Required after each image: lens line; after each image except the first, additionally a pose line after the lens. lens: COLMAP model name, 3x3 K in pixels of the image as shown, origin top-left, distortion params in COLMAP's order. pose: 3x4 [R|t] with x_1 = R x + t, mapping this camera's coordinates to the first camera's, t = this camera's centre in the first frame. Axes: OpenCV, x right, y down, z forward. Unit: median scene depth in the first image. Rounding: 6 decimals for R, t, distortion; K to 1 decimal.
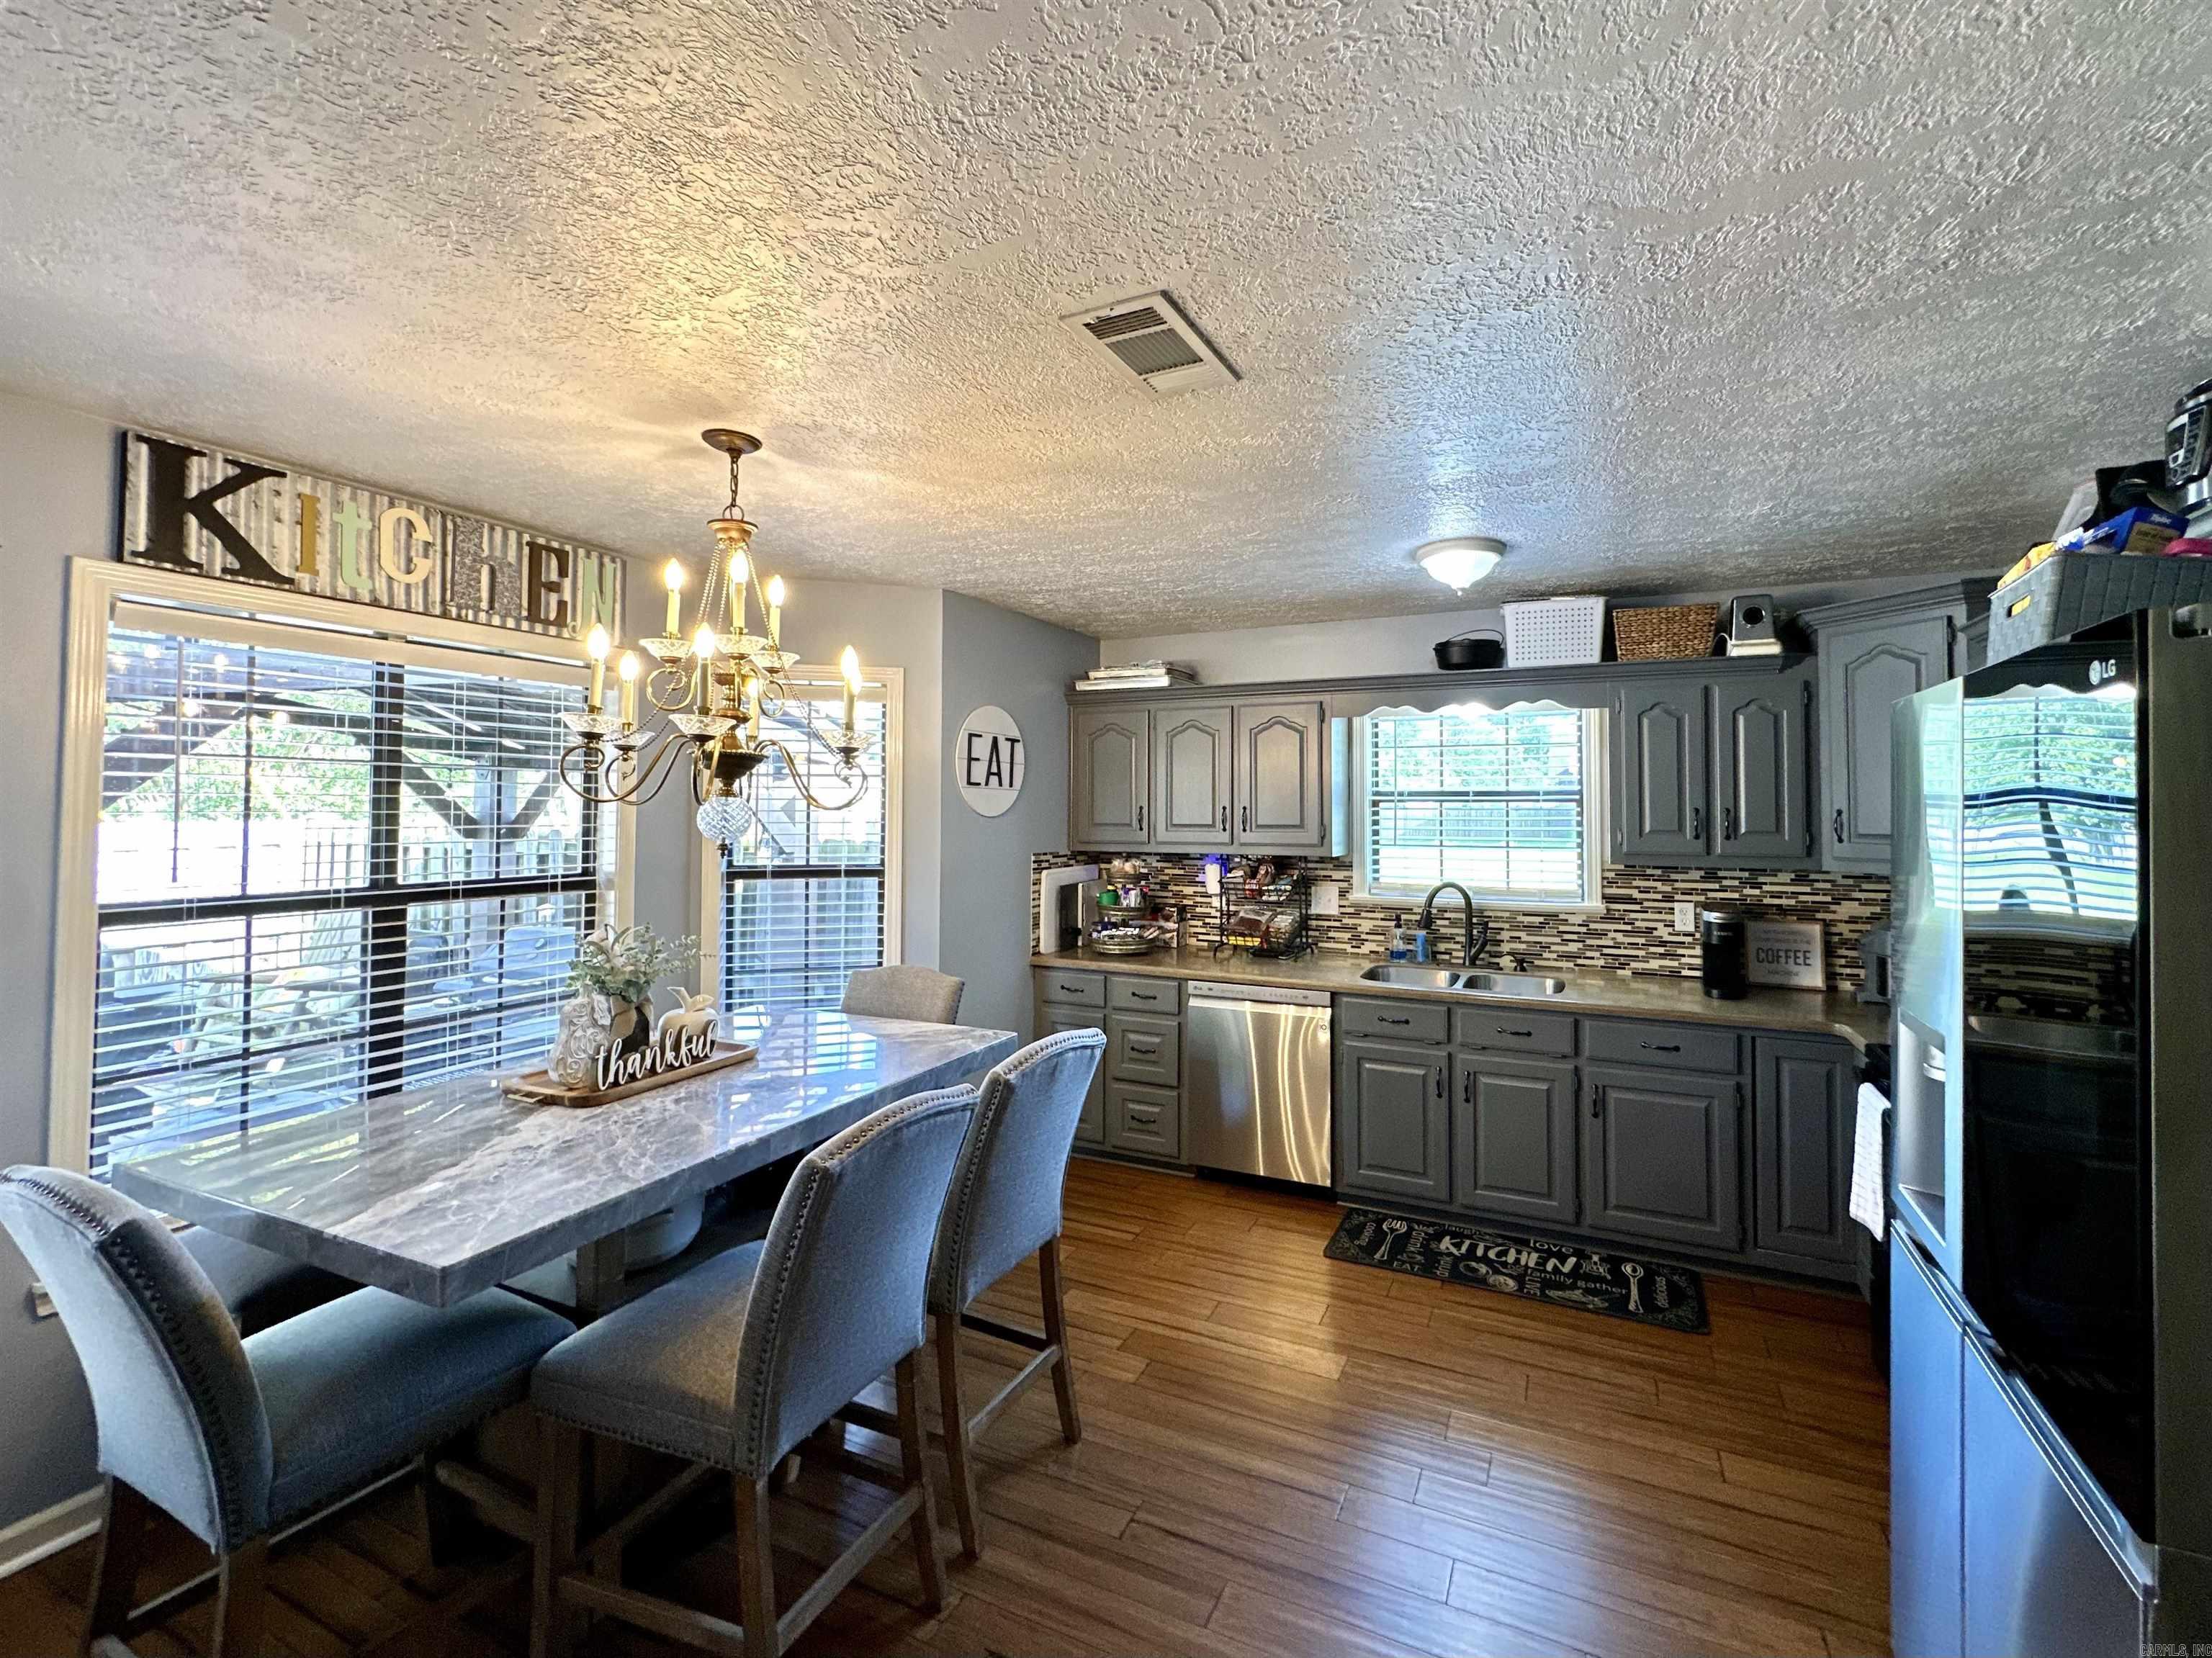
lens RADIAL K [[908.4, 0, 1175.9], [0, 908.4, 781.5], [0, 0, 1]] dist [-0.004424, -0.000349]
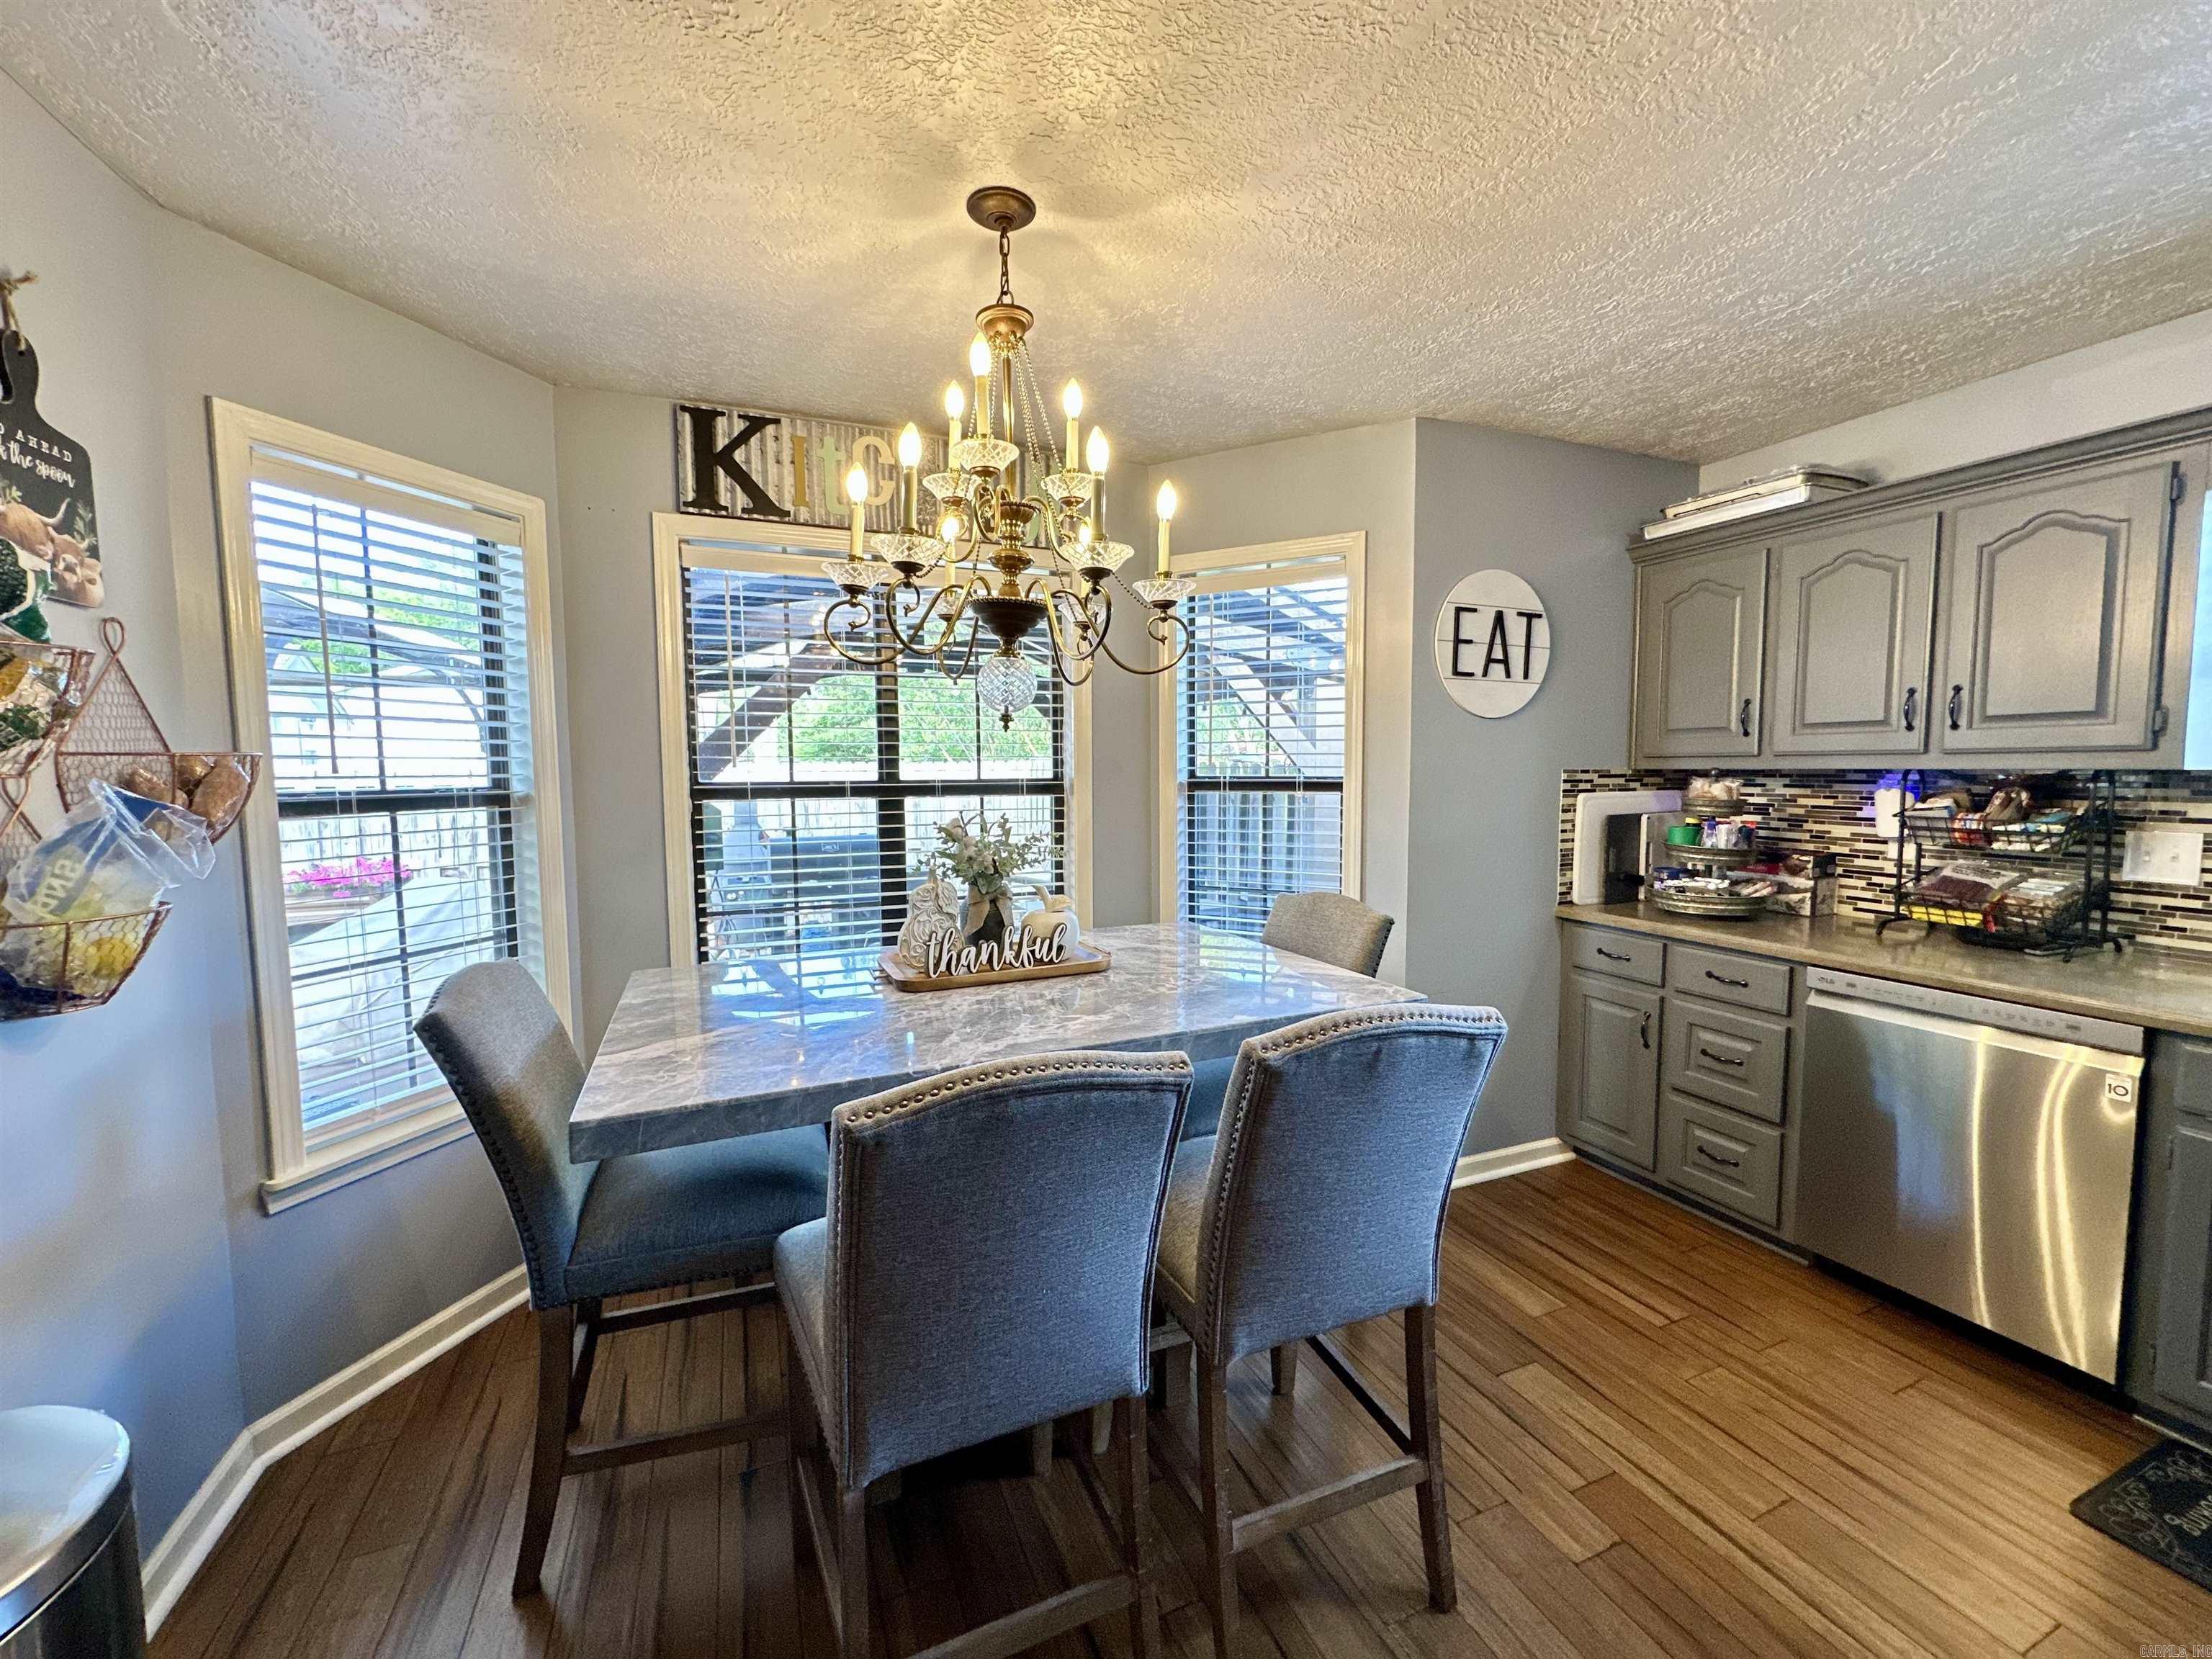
lens RADIAL K [[884.8, 0, 1106.0], [0, 884.8, 829.5], [0, 0, 1]] dist [-0.002460, 0.000069]
pose [[0.732663, 0.042468, -0.679265, 0.066735], [0.031718, 0.994836, 0.096410, 0.049403], [0.679852, -0.092181, 0.727533, 0.227318]]
